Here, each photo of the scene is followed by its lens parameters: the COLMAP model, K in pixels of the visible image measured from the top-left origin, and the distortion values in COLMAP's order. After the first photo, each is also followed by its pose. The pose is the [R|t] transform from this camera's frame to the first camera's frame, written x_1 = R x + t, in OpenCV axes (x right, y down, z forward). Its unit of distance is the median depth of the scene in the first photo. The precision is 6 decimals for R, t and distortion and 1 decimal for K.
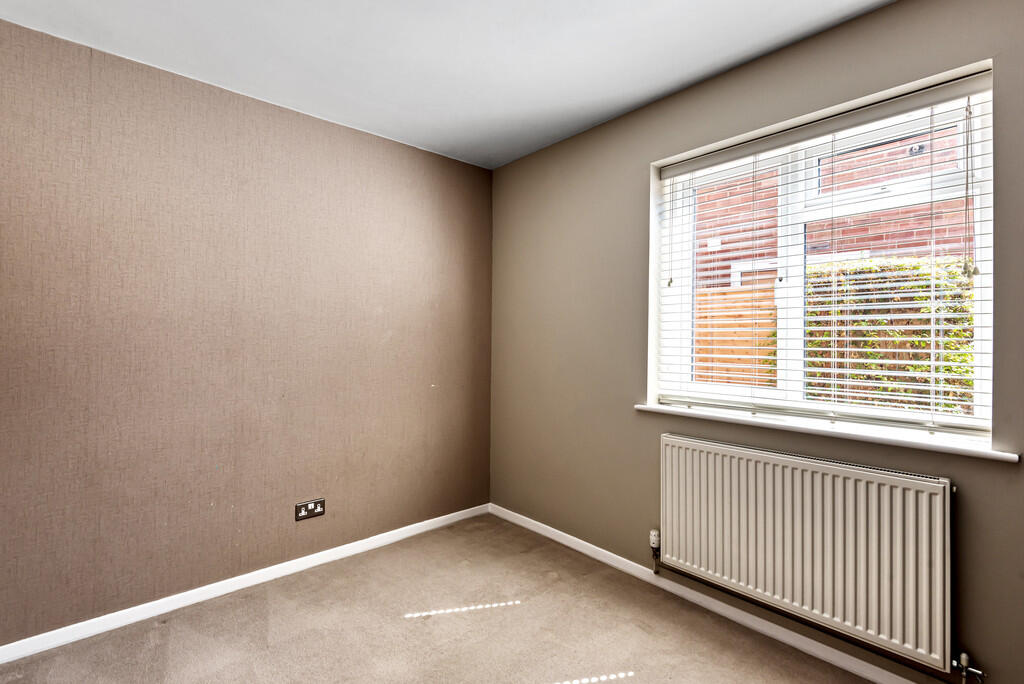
lens RADIAL K [[478.2, 0, 505.8], [0, 478.2, 340.4], [0, 0, 1]] dist [0.043534, -0.000101]
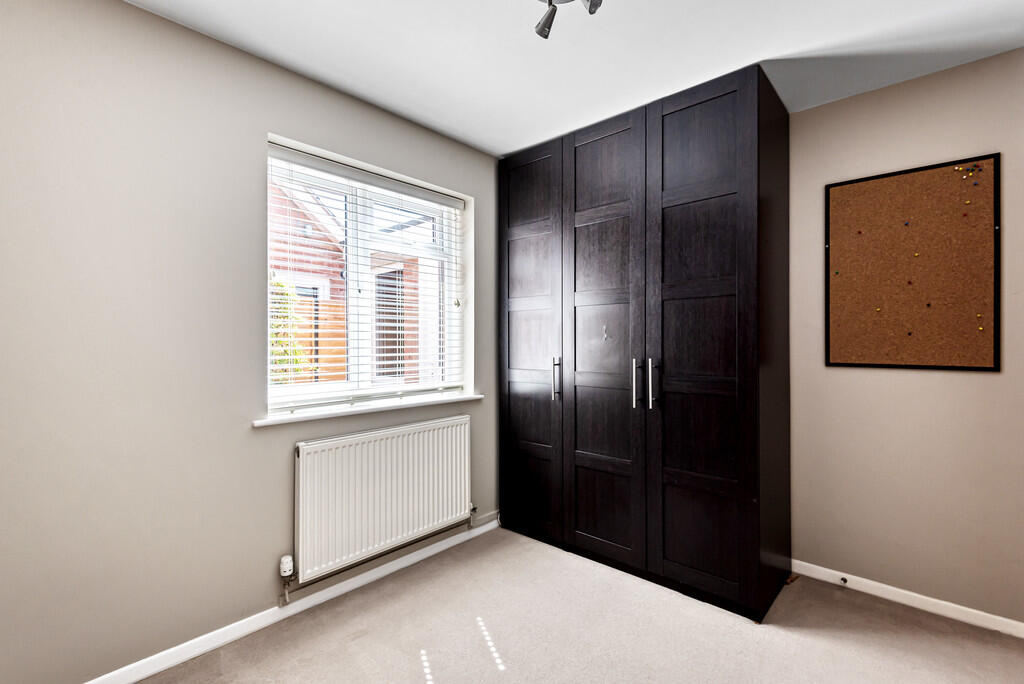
lens RADIAL K [[478.2, 0, 505.8], [0, 478.2, 340.4], [0, 0, 1]] dist [0.043534, -0.000101]
pose [[-0.092264, -0.011579, 0.995667, -0.684708], [-0.003001, 0.999931, 0.011350, -0.015850], [-0.995730, -0.001941, -0.092293, 0.763030]]
